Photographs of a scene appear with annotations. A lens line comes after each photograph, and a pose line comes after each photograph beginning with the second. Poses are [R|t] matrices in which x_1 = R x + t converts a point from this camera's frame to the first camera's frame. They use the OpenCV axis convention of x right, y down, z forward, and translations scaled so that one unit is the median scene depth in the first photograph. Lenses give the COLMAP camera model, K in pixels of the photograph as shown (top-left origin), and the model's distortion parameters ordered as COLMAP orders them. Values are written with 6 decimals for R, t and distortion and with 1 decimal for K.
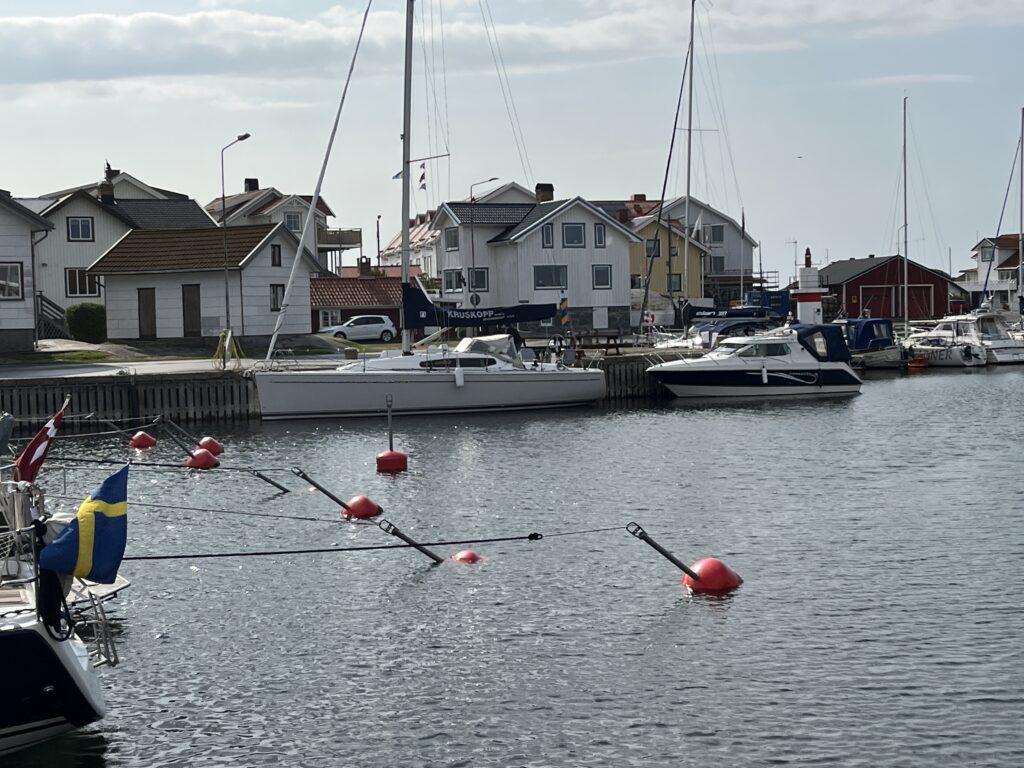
lens RADIAL K [[1612.0, 0, 512.0], [0, 1612.0, 384.0], [0, 0, 1]] dist [-0.025768, -0.089924]
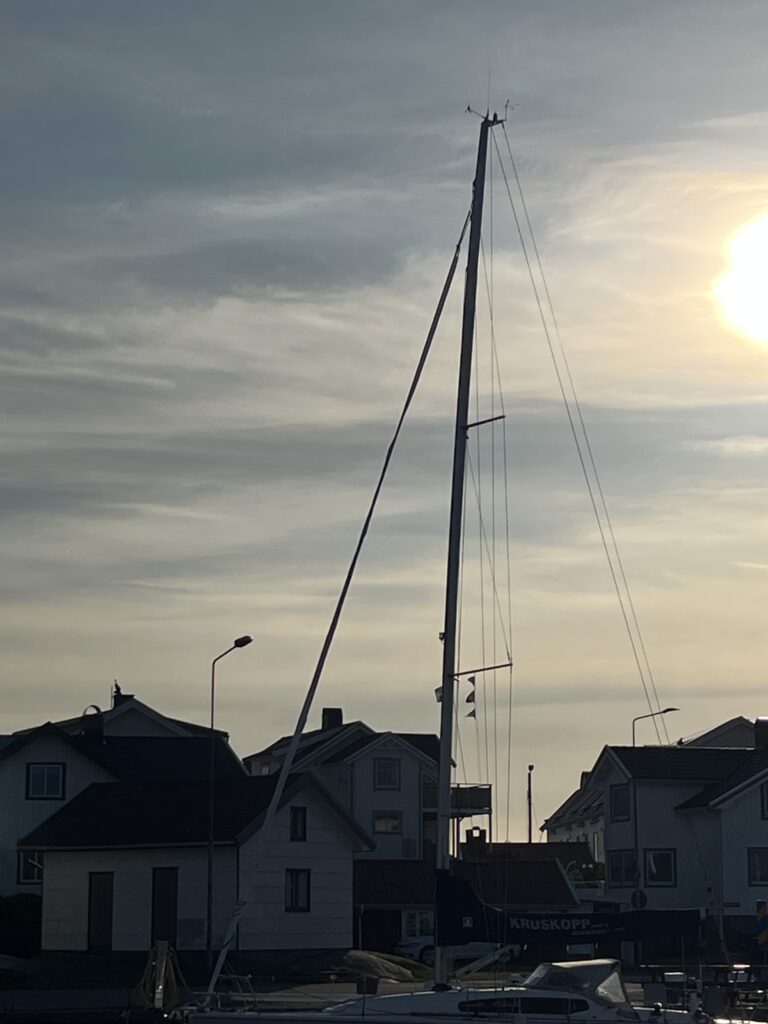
lens RADIAL K [[2290.4, 0, 384.0], [0, 2290.4, 512.0], [0, 0, 1]] dist [0.084878, 0.579638]
pose [[0.975527, -0.017681, -0.219167, 0.090766], [-0.029940, 0.976796, -0.212067, -0.007747], [0.217831, 0.213439, 0.952362, 0.104888]]
